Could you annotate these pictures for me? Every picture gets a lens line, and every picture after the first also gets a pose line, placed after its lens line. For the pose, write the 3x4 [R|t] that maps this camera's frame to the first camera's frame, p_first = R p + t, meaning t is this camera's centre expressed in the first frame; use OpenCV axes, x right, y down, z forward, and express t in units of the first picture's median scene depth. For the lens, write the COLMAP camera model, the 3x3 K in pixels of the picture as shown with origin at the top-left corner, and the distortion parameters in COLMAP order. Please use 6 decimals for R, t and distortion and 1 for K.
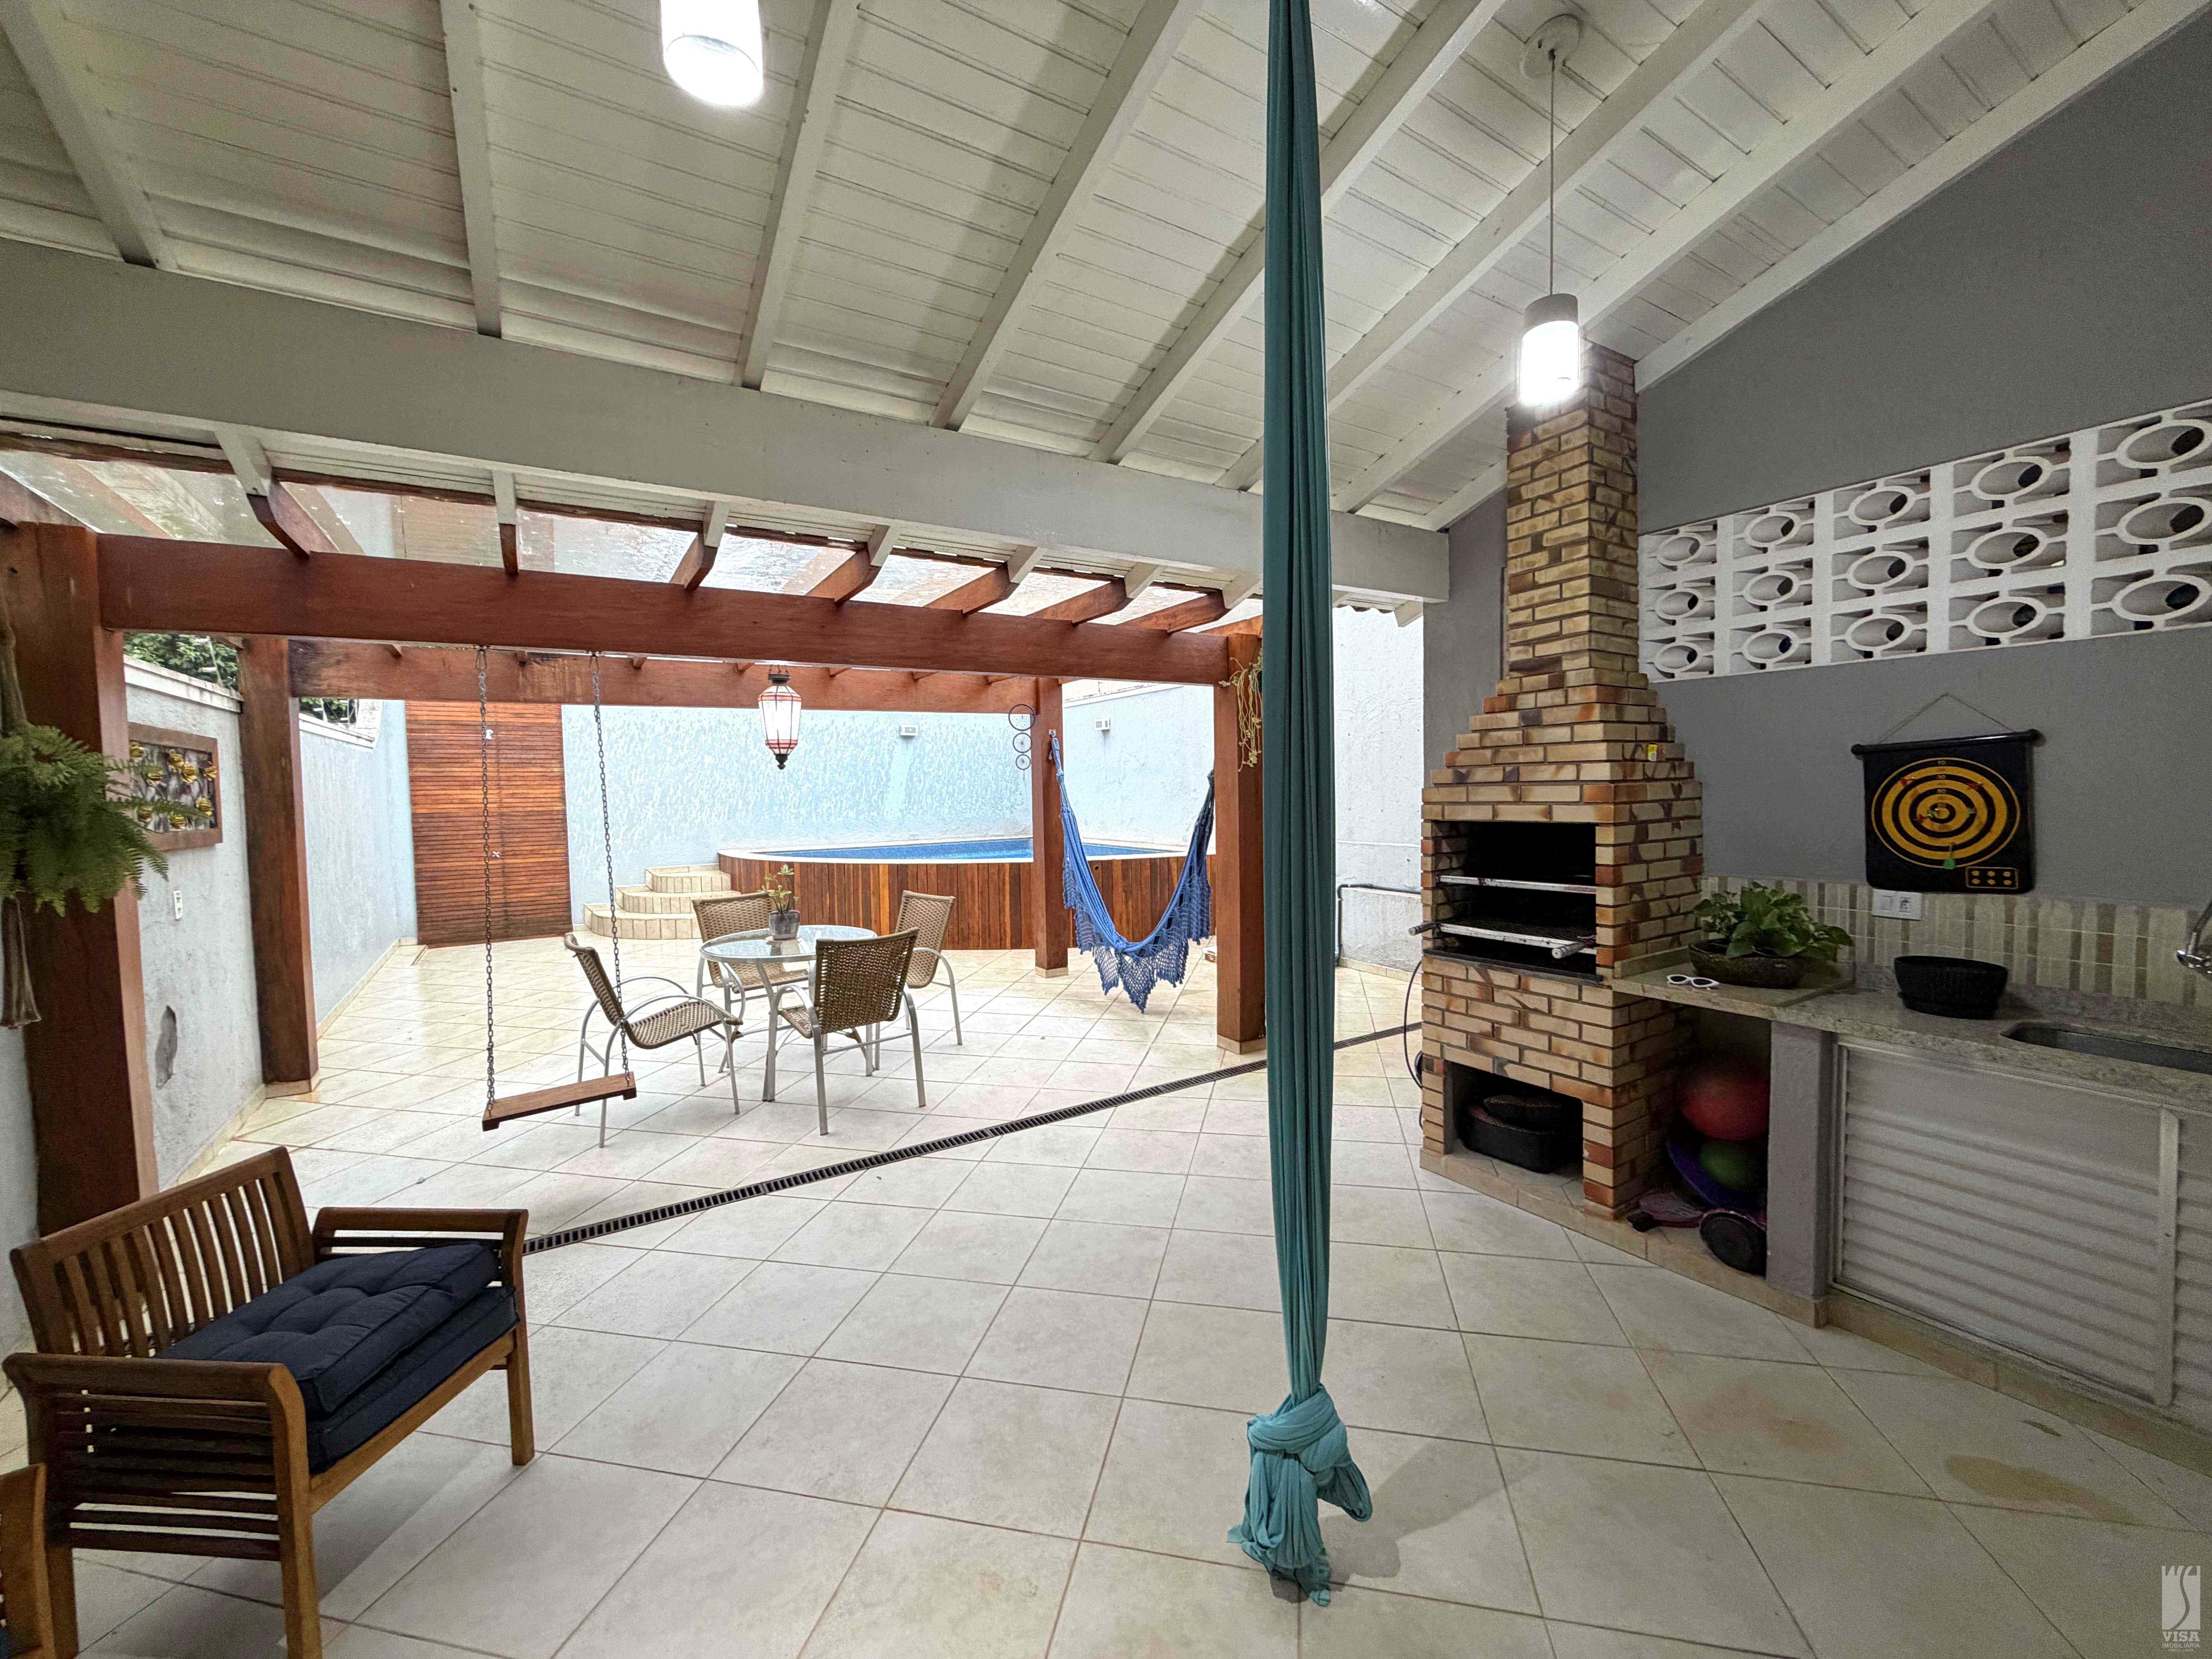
lens RADIAL K [[879.1, 0, 1102.7], [0, 879.1, 826.6], [0, 0, 1]] dist [0.000715, -0.000459]
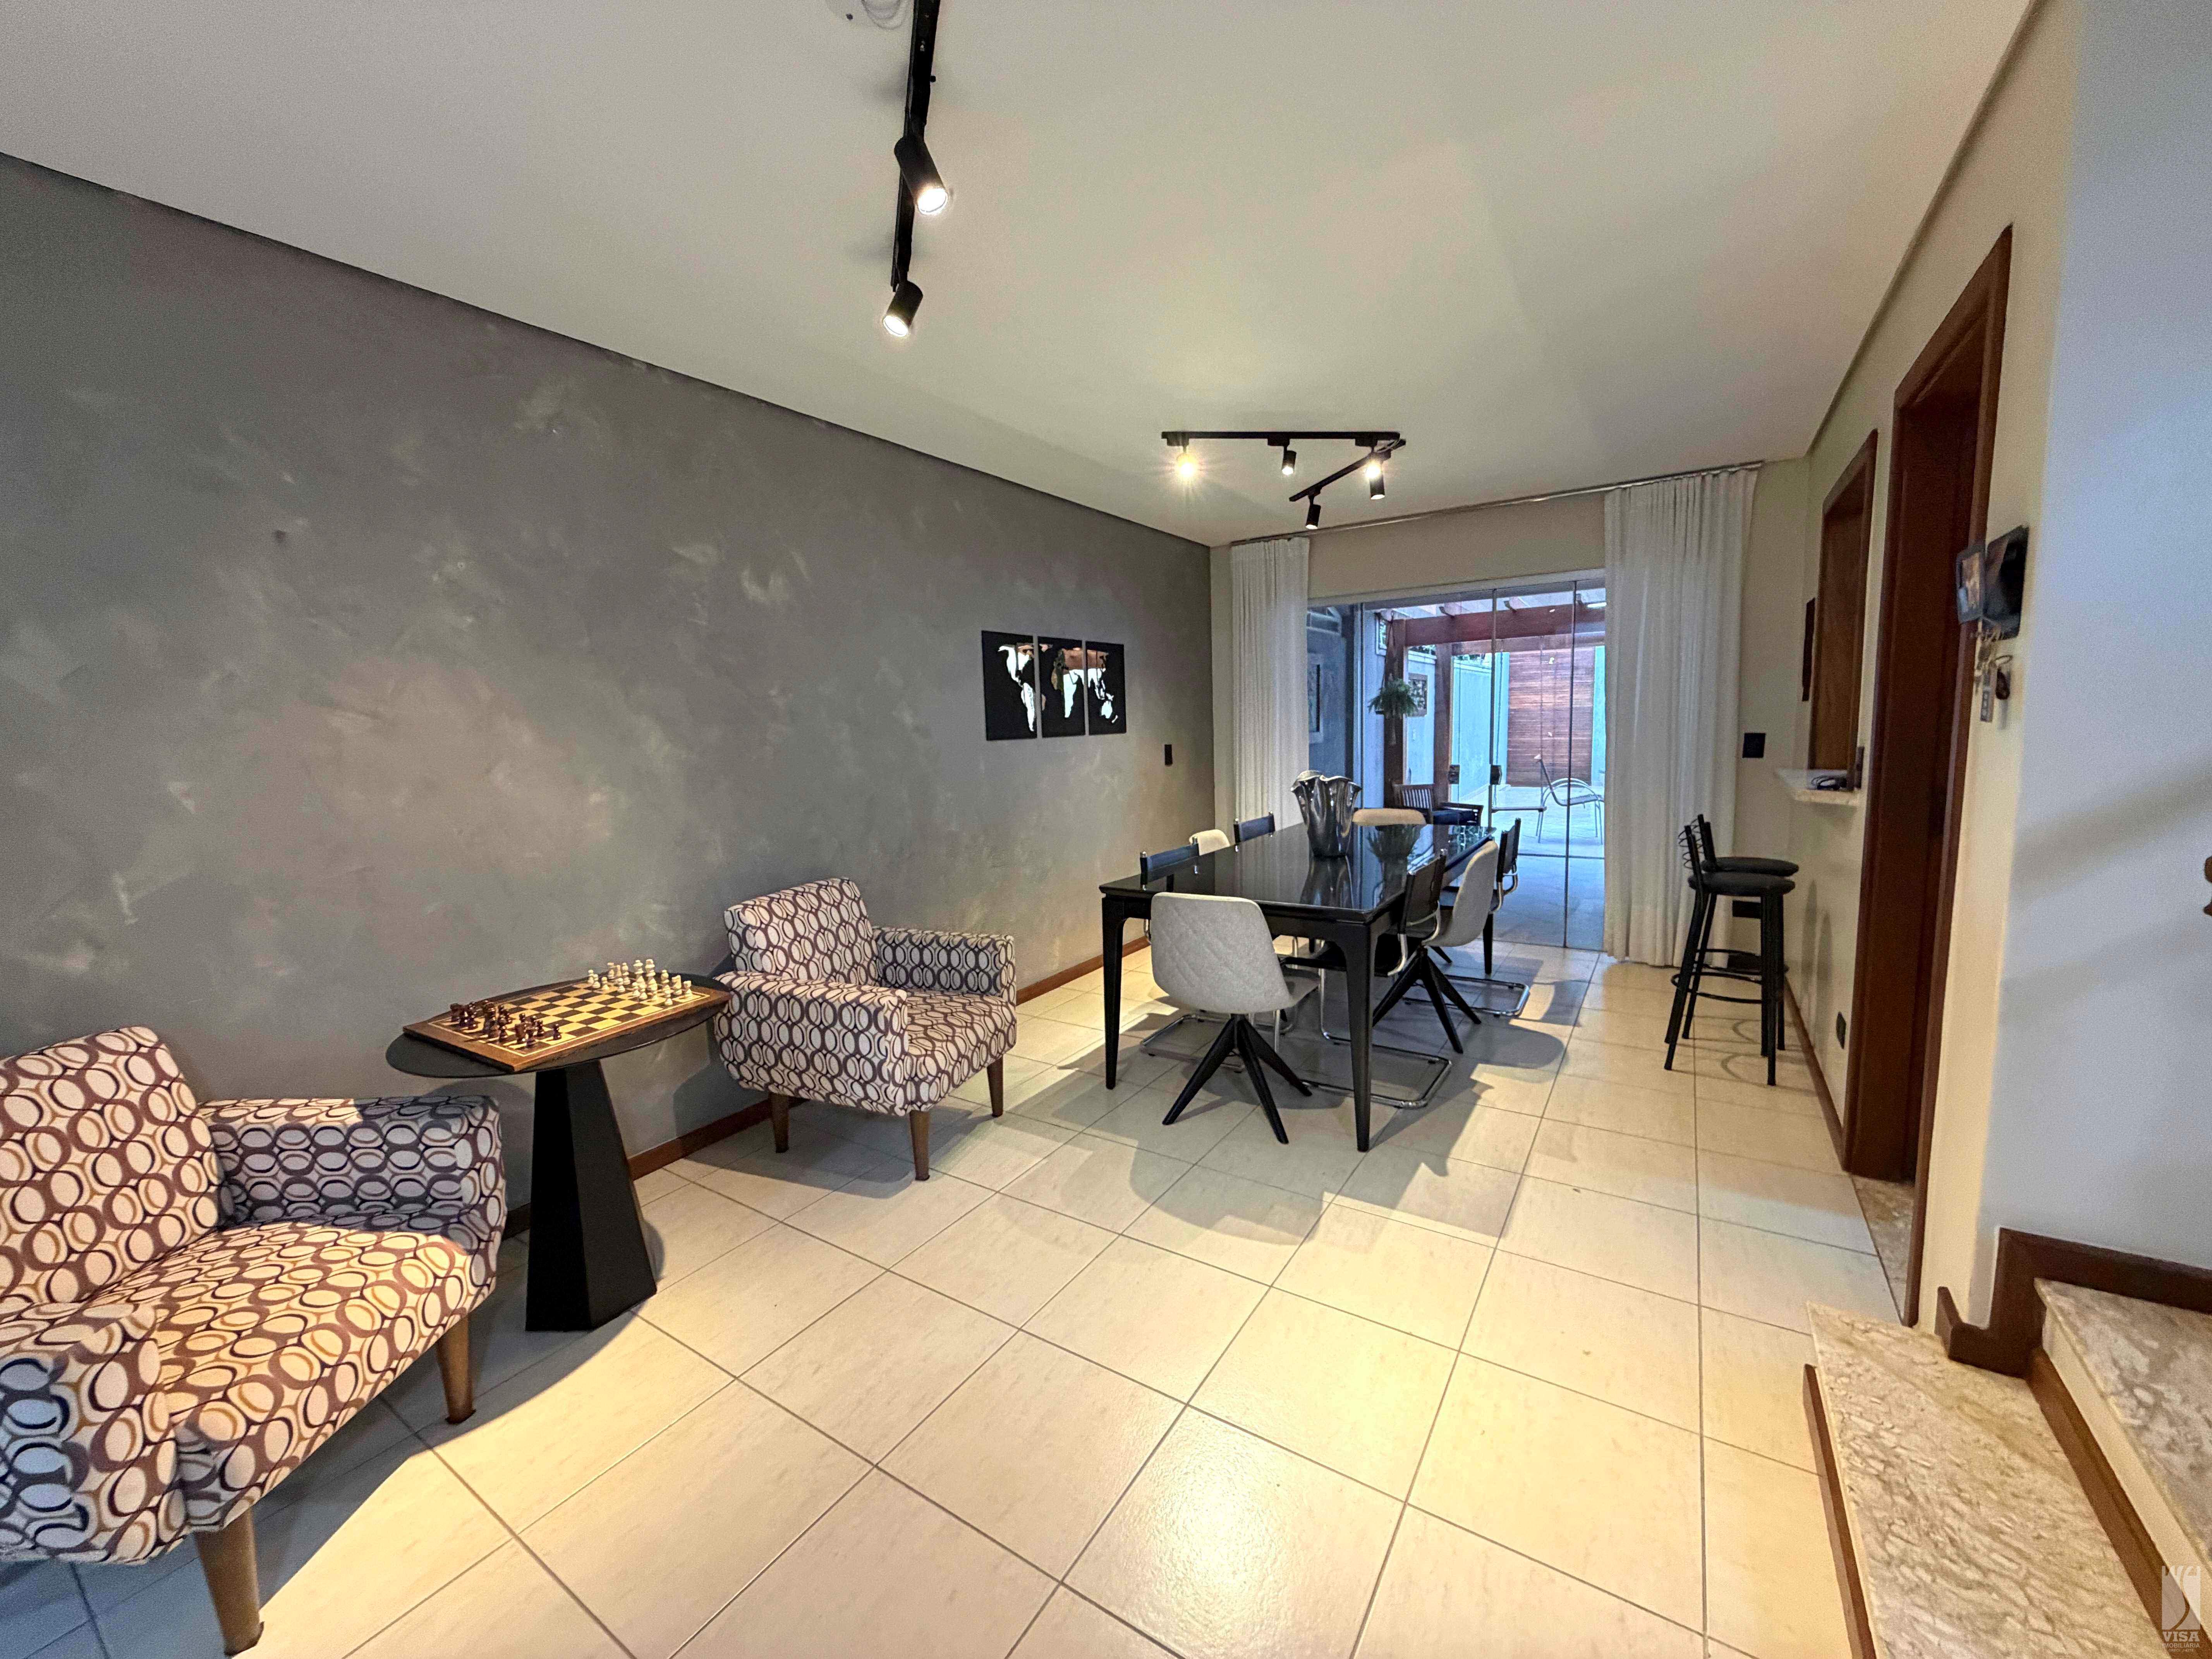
lens RADIAL K [[879.1, 0, 1108.4], [0, 879.1, 822.1], [0, 0, 1]] dist [0.000715, -0.000459]
pose [[0.424868, 0.119012, -0.897398, 1.285202], [-0.027534, 0.992561, 0.118596, 0.061962], [0.904836, -0.025679, 0.424984, -1.279859]]
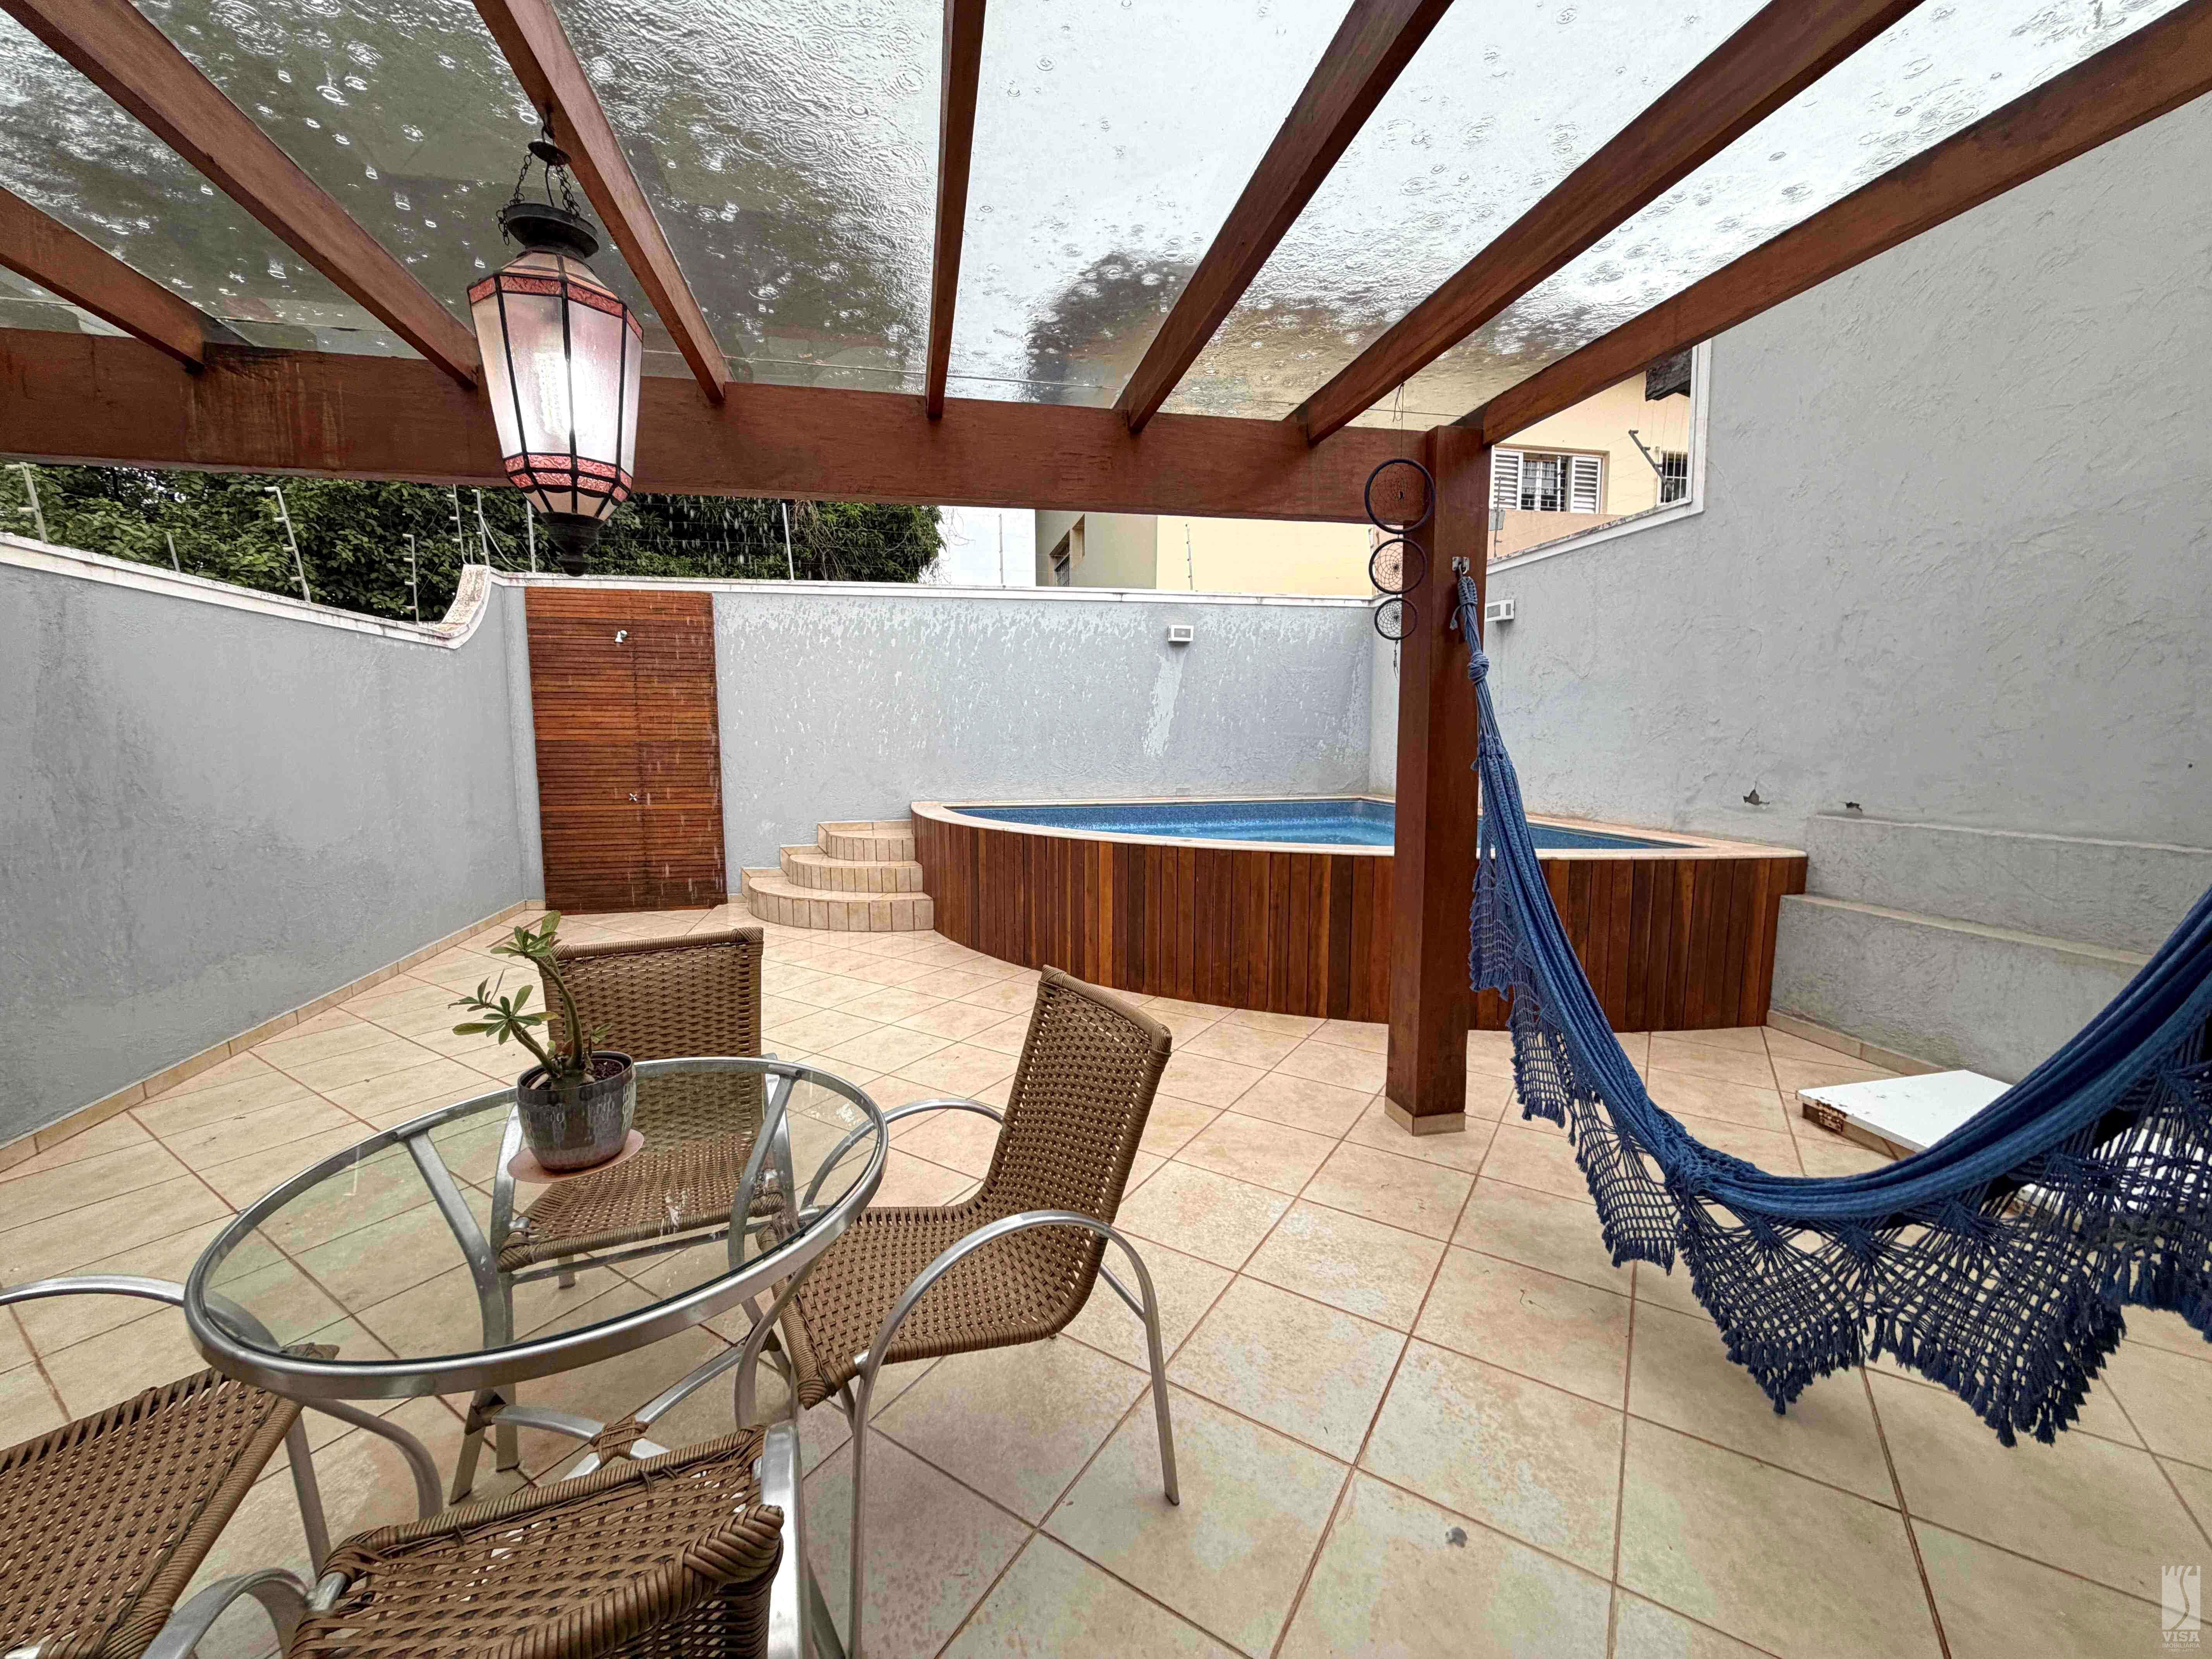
lens RADIAL K [[879.1, 0, 1103.5], [0, 879.1, 824.0], [0, 0, 1]] dist [0.000715, -0.000459]
pose [[0.941563, 0.048646, -0.333305, -0.153375], [-0.029910, 0.997682, 0.061117, -0.010447], [0.335506, -0.047576, 0.940836, 1.167057]]
